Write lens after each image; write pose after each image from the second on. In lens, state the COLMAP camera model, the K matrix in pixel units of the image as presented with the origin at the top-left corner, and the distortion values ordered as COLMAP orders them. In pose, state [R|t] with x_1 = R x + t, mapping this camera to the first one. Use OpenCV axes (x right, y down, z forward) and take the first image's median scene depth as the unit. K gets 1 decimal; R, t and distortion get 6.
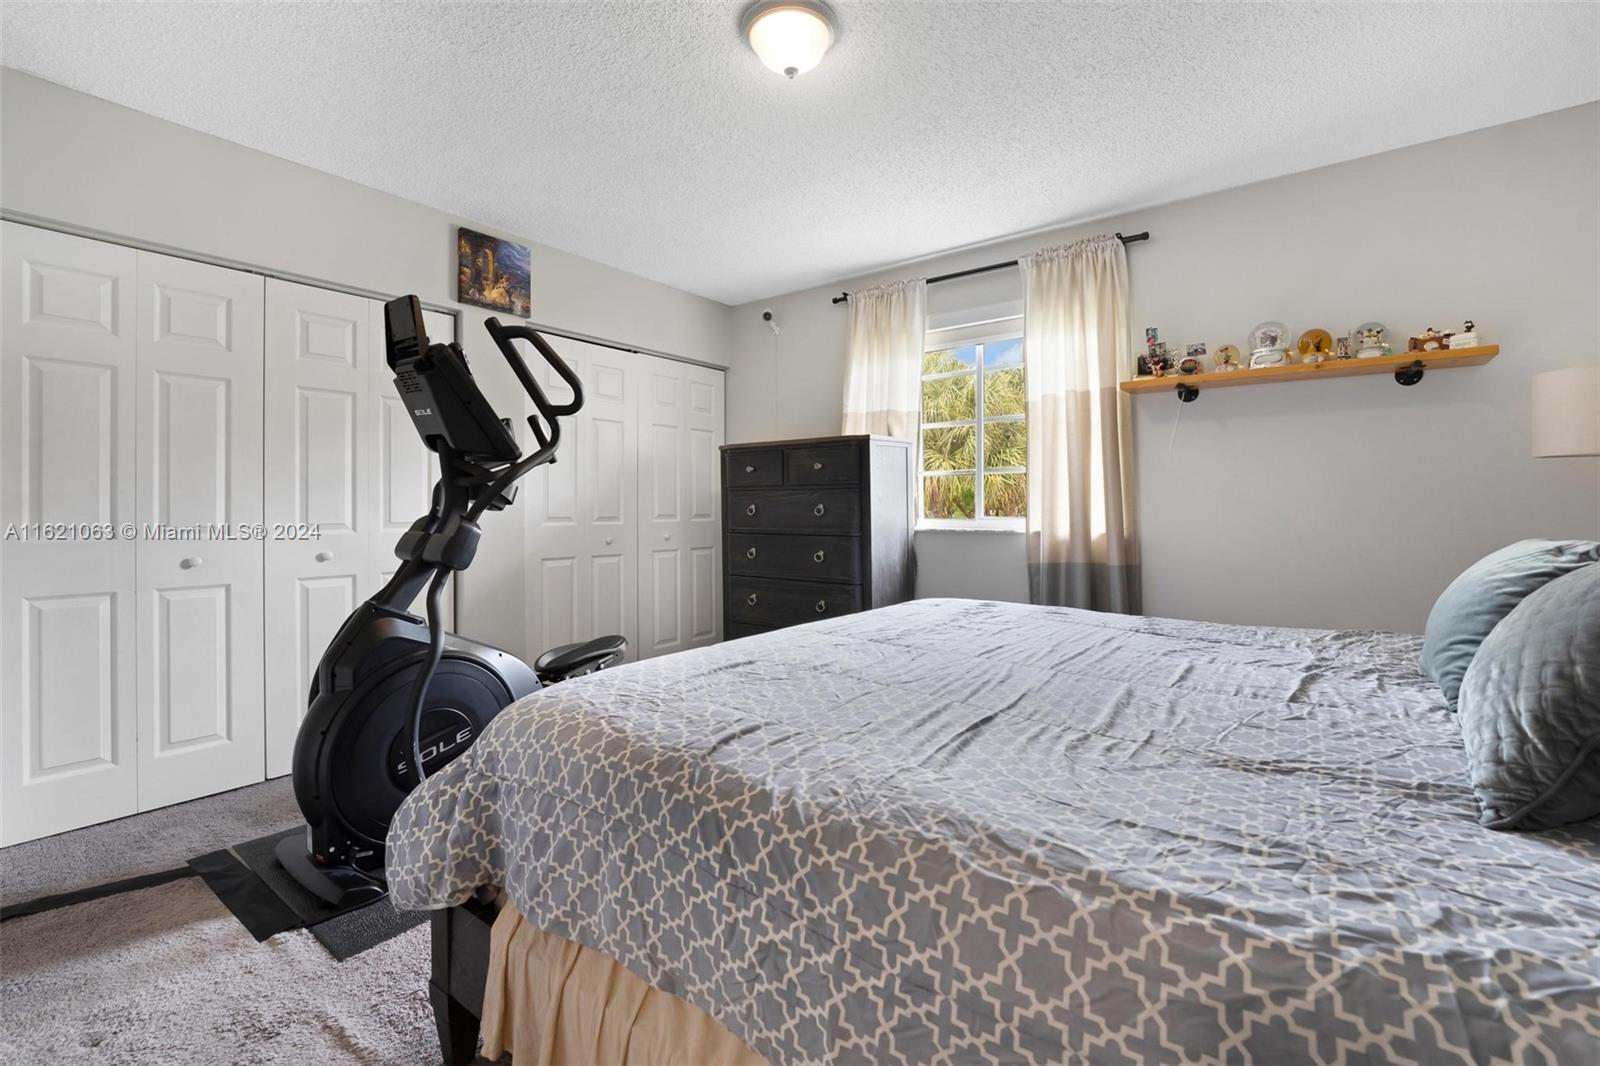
lens RADIAL K [[686.0, 0, 807.9], [0, 686.0, 531.6], [0, 0, 1]] dist [-0.012231, 0.000219]
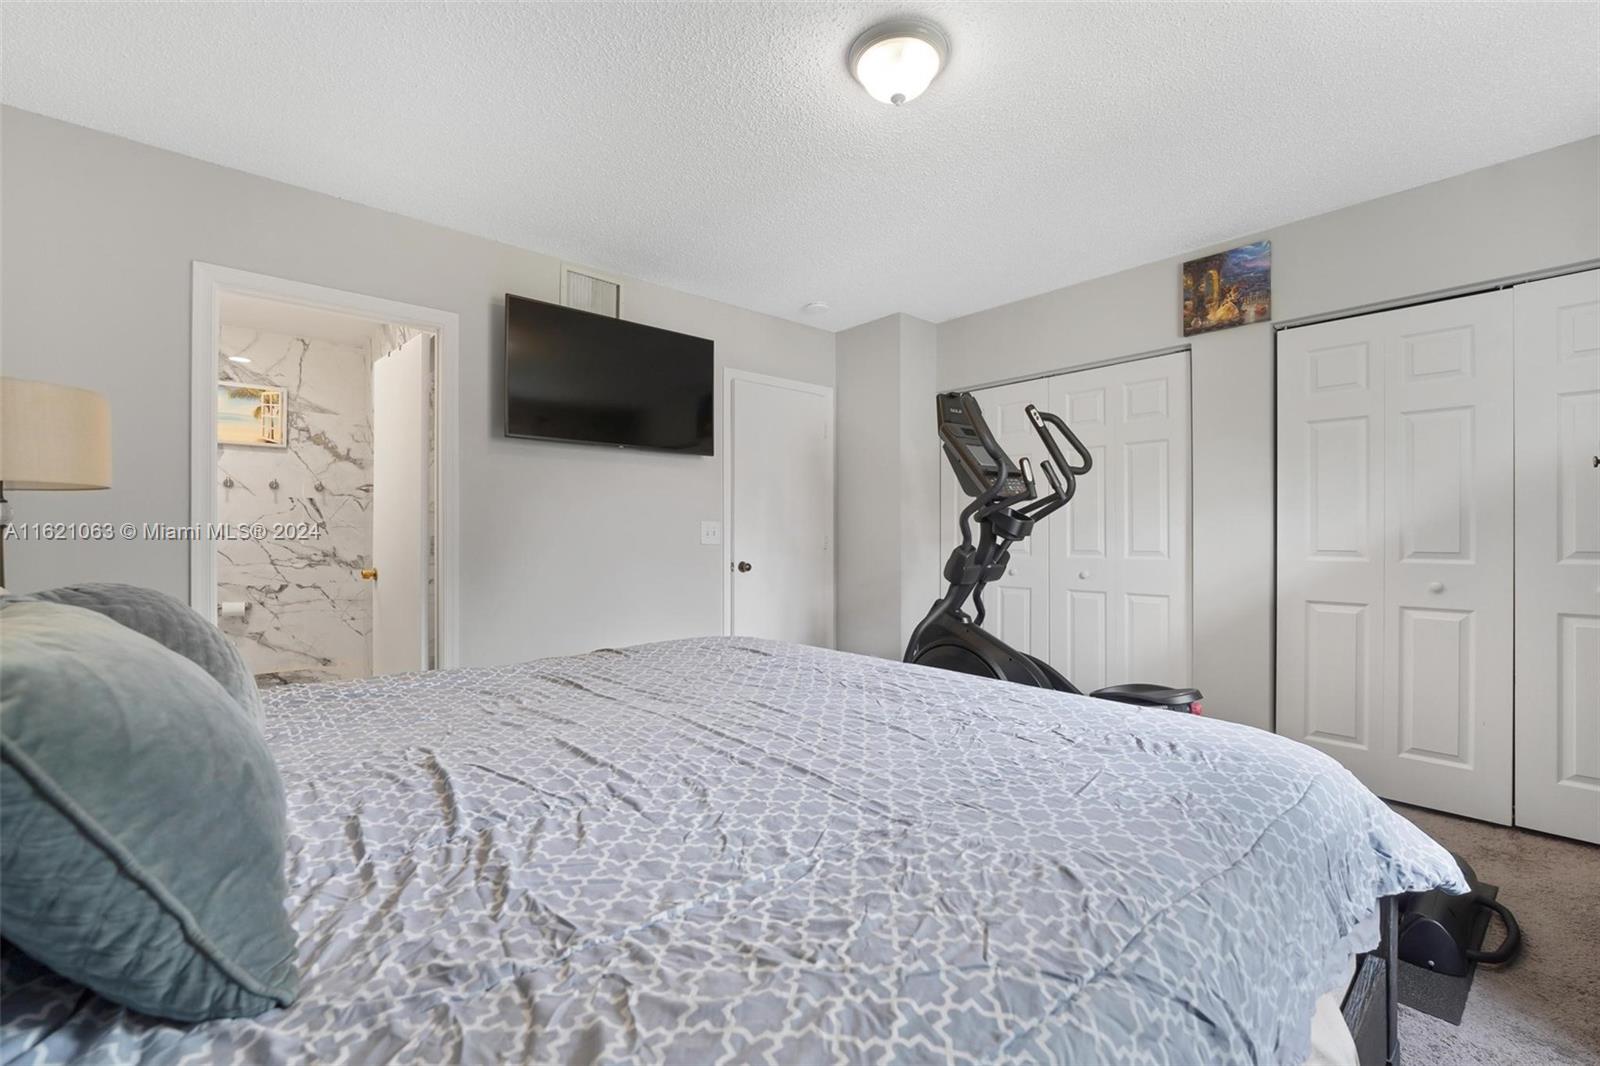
lens RADIAL K [[674.1, 0, 800.0], [0, 674.1, 533.0], [0, 0, 1]] dist [-0.013127, 0.000044]
pose [[-0.188726, 0.003129, -0.982025, 0.570140], [-0.029063, 0.999539, 0.008770, -0.034108], [0.981600, 0.030196, -0.188548, 0.620526]]
